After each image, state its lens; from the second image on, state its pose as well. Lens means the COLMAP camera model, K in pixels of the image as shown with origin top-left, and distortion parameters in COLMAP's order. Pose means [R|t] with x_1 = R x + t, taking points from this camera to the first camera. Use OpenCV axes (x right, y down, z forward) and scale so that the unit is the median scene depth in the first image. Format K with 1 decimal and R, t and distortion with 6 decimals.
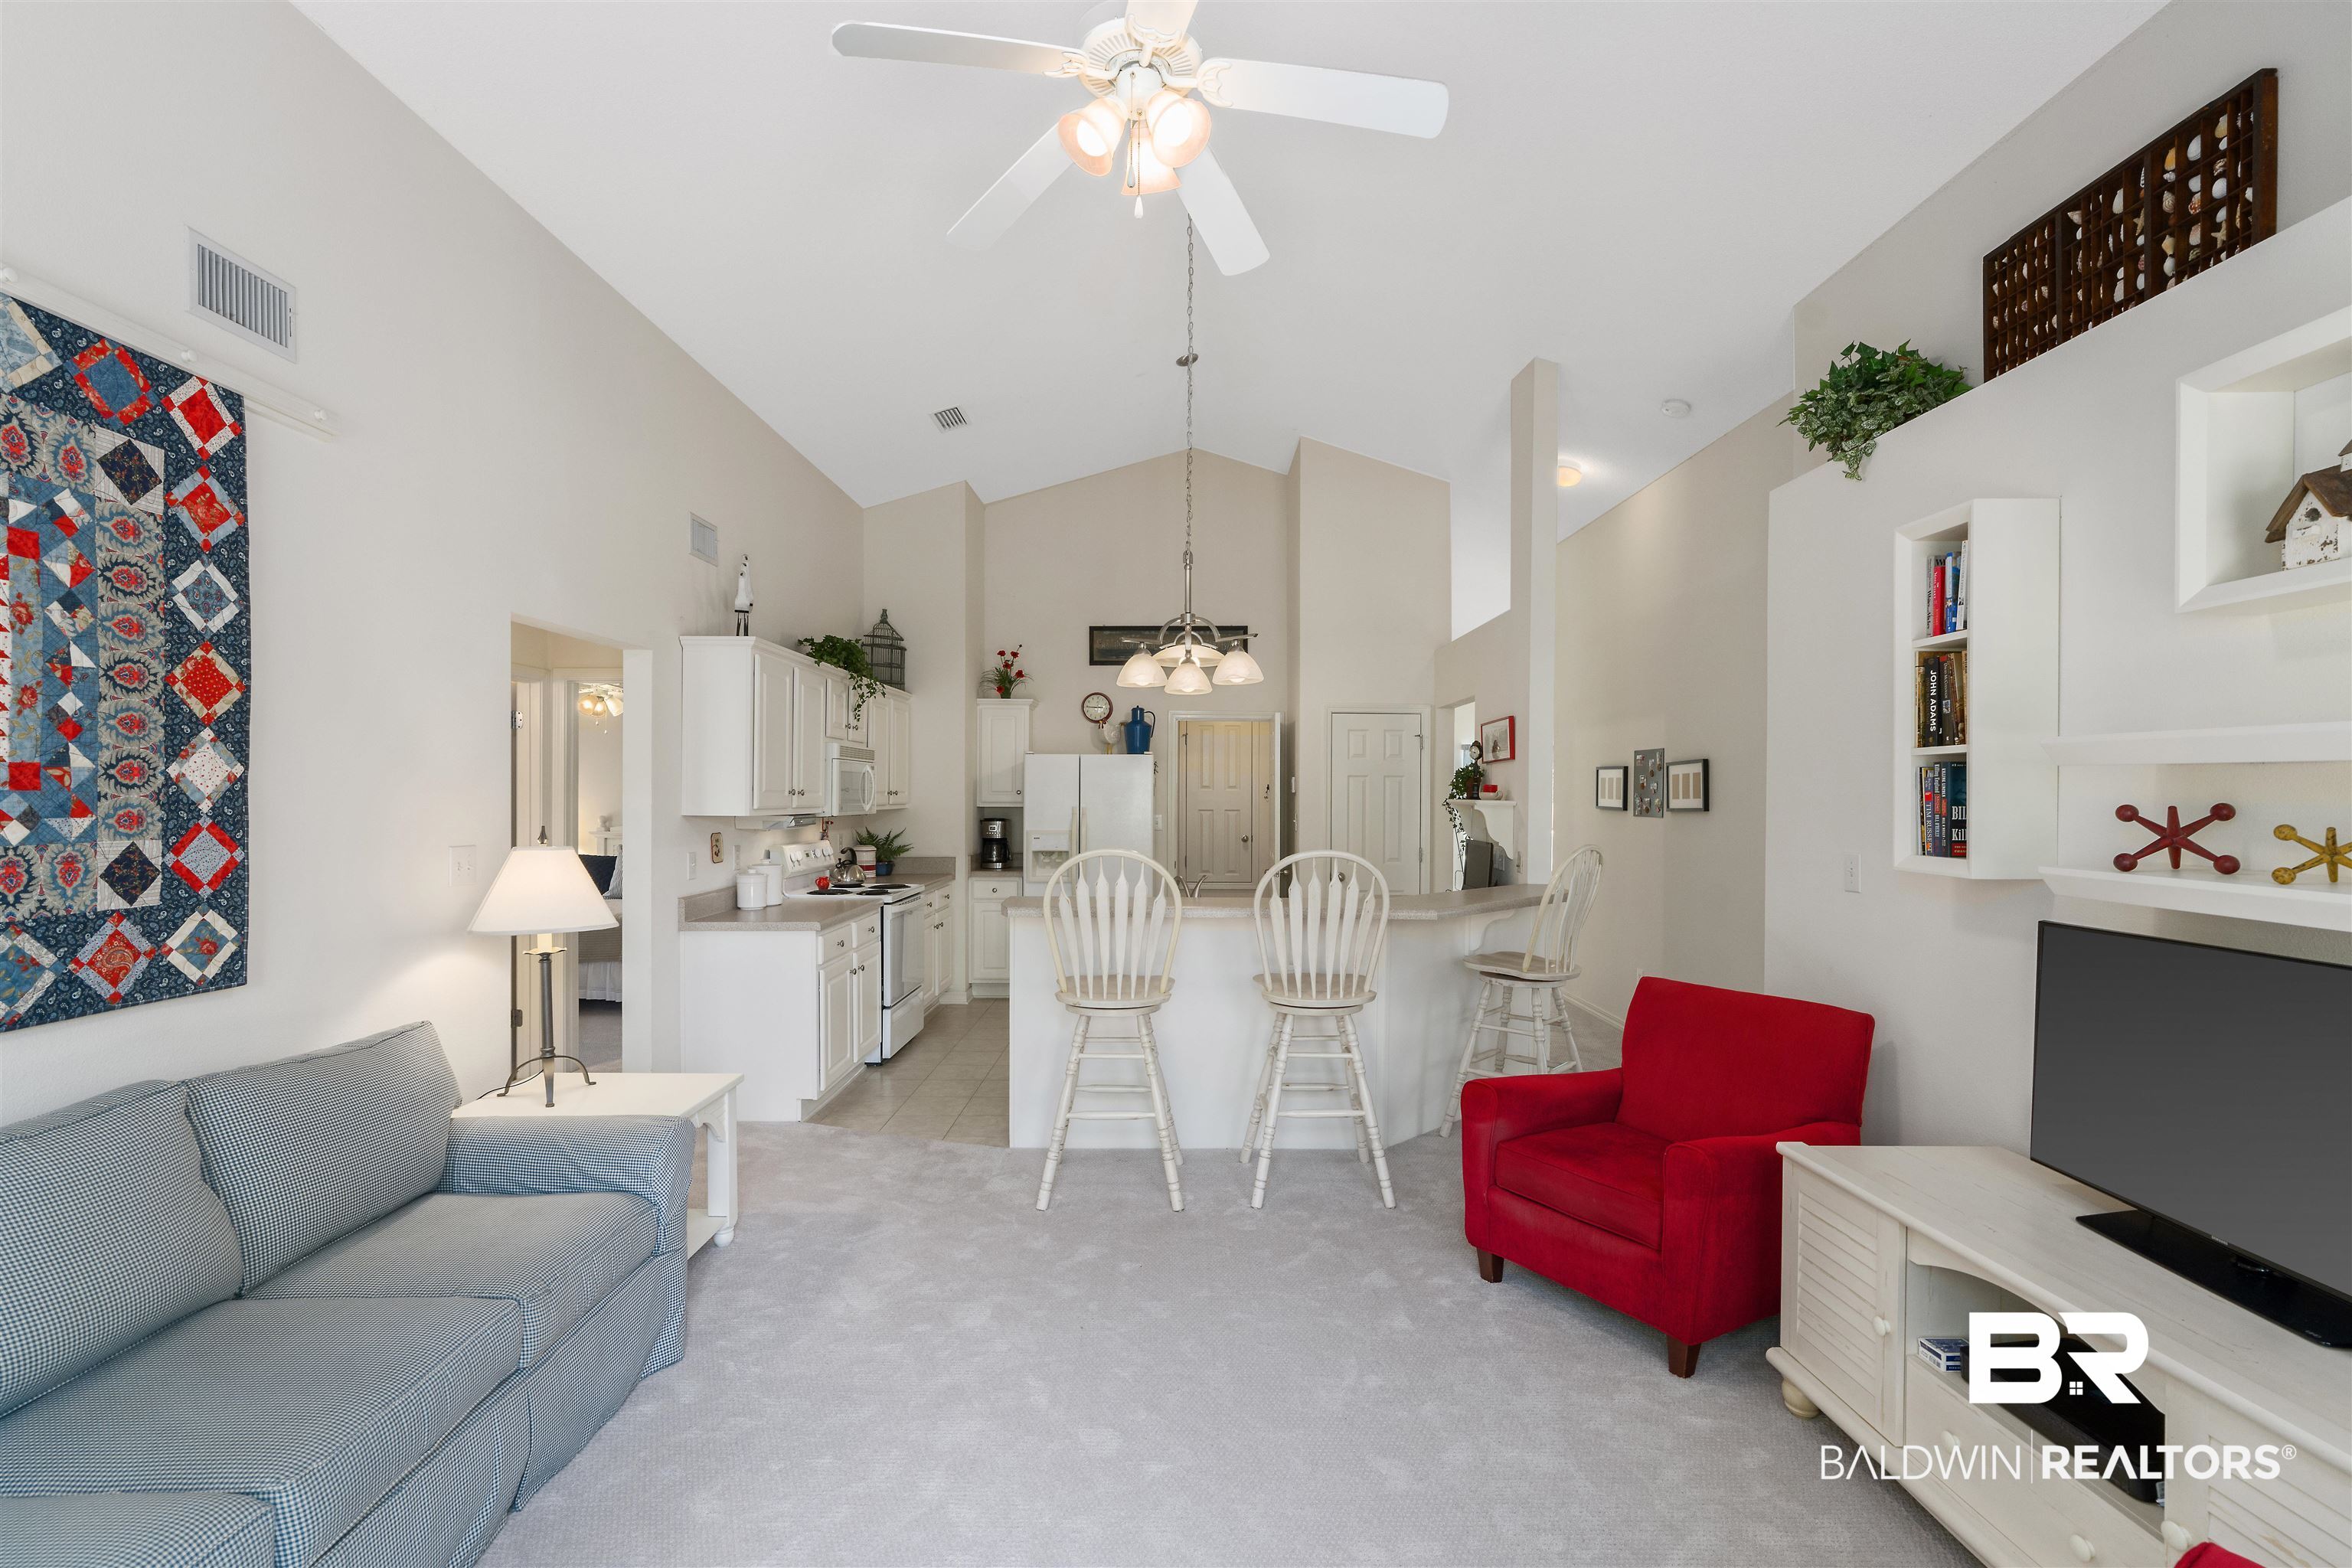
lens RADIAL K [[1069.9, 0, 1176.0], [0, 1069.9, 784.0], [0, 0, 1]] dist [-0.025739, 0.014908]
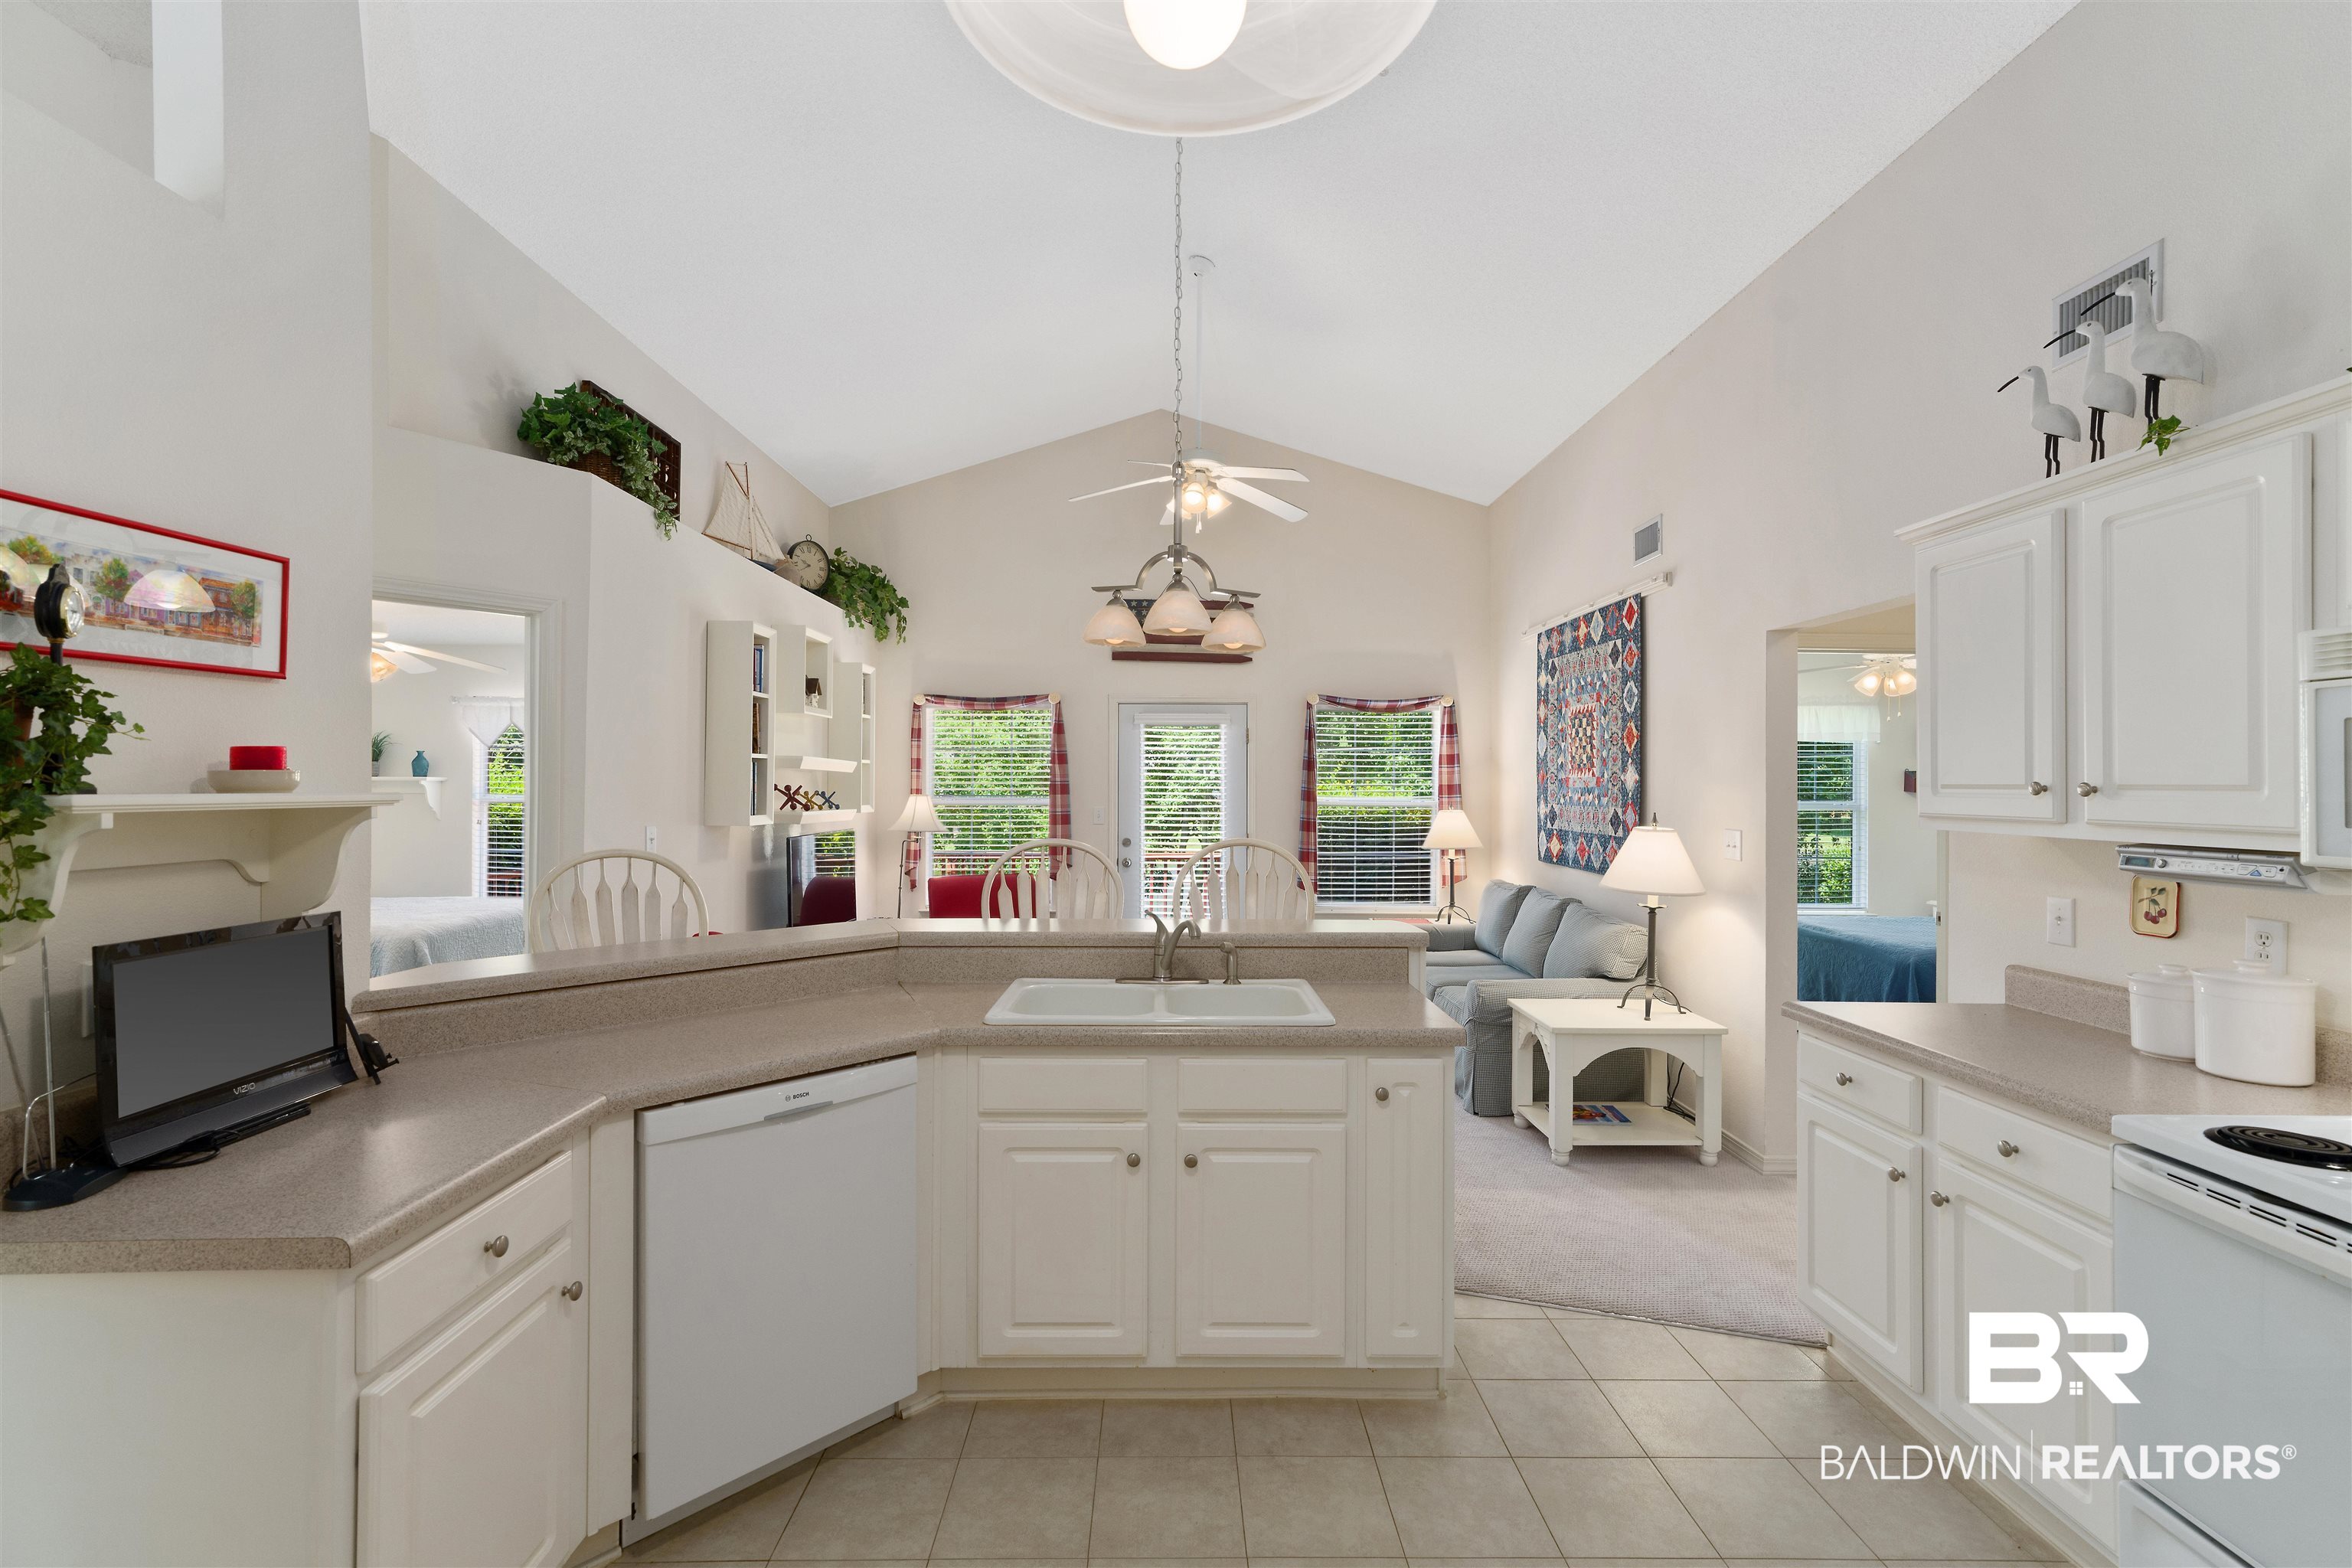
lens RADIAL K [[1069.9, 0, 1176.0], [0, 1069.9, 784.0], [0, 0, 1]] dist [-0.025739, 0.014908]
pose [[-0.999839, -0.008480, -0.015787, 0.025577], [-0.008319, 0.999914, -0.010185, 0.018457], [0.015872, -0.010052, -0.999823, 1.920371]]
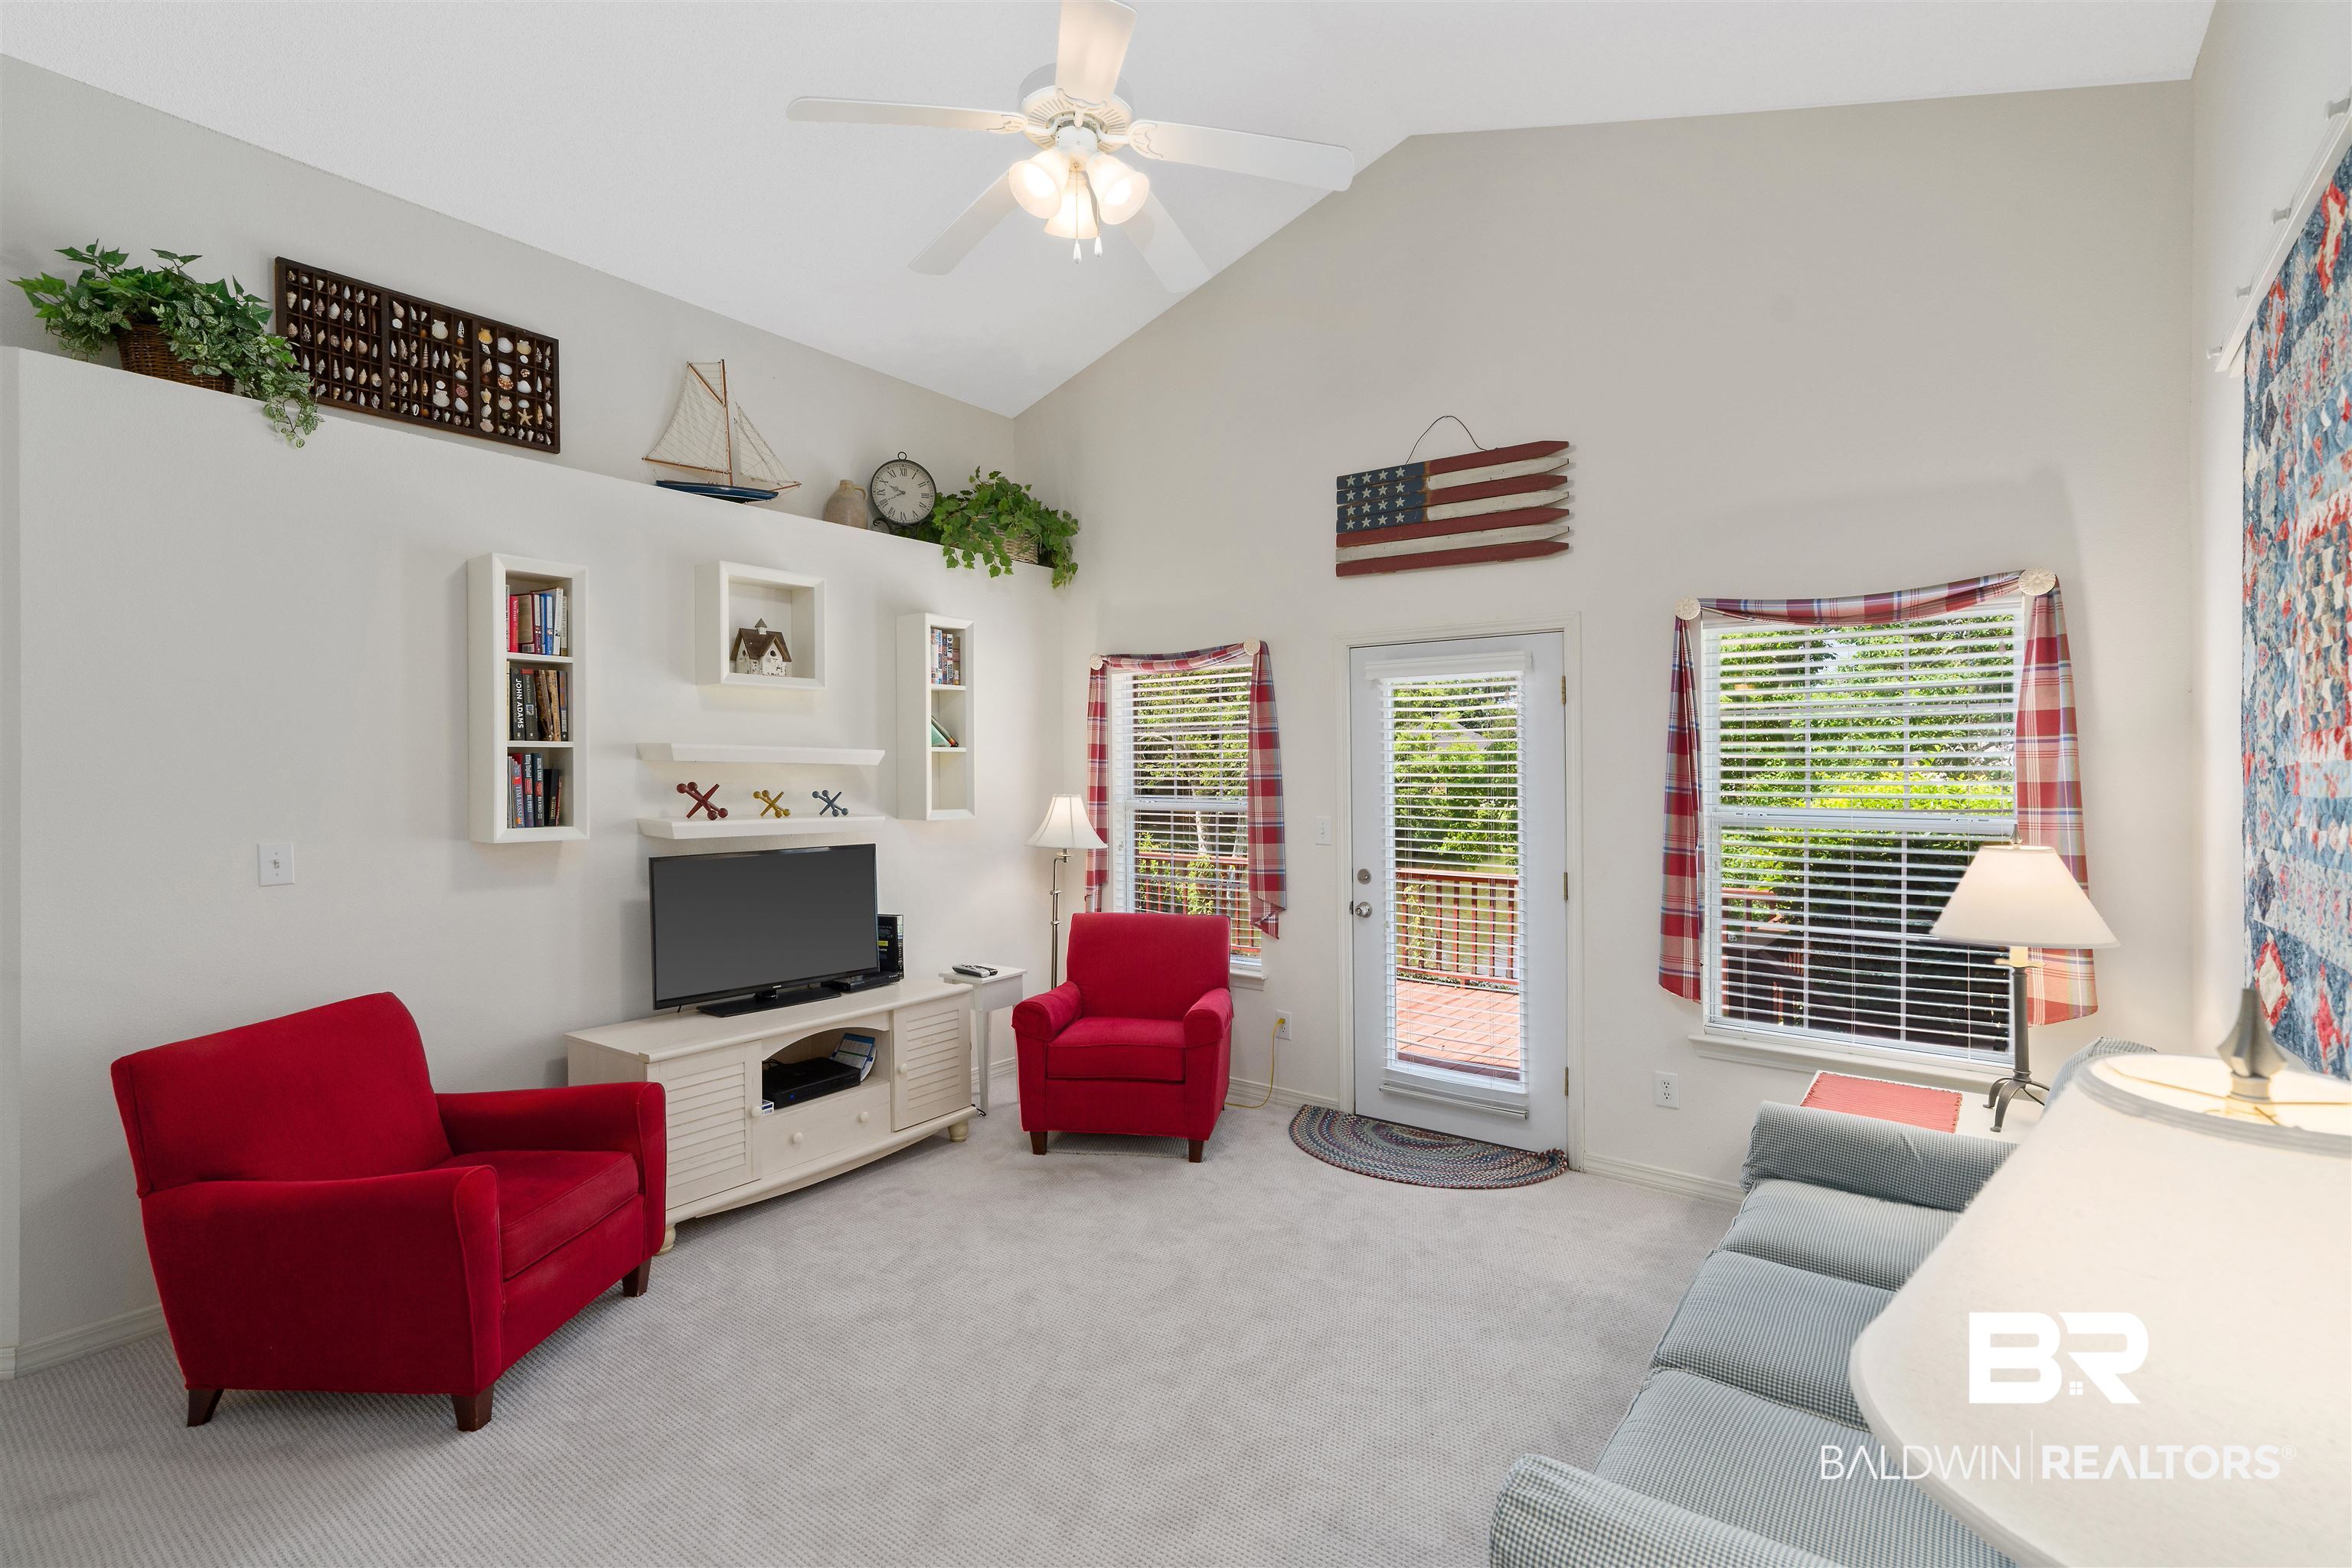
lens RADIAL K [[1069.9, 0, 1176.0], [0, 1069.9, 784.0], [0, 0, 1]] dist [-0.025739, 0.014908]
pose [[-0.791573, -0.011752, 0.610962, -0.461131], [-0.011087, 0.999927, 0.004870, 0.000841], [-0.610974, -0.002919, -0.791645, 1.045476]]
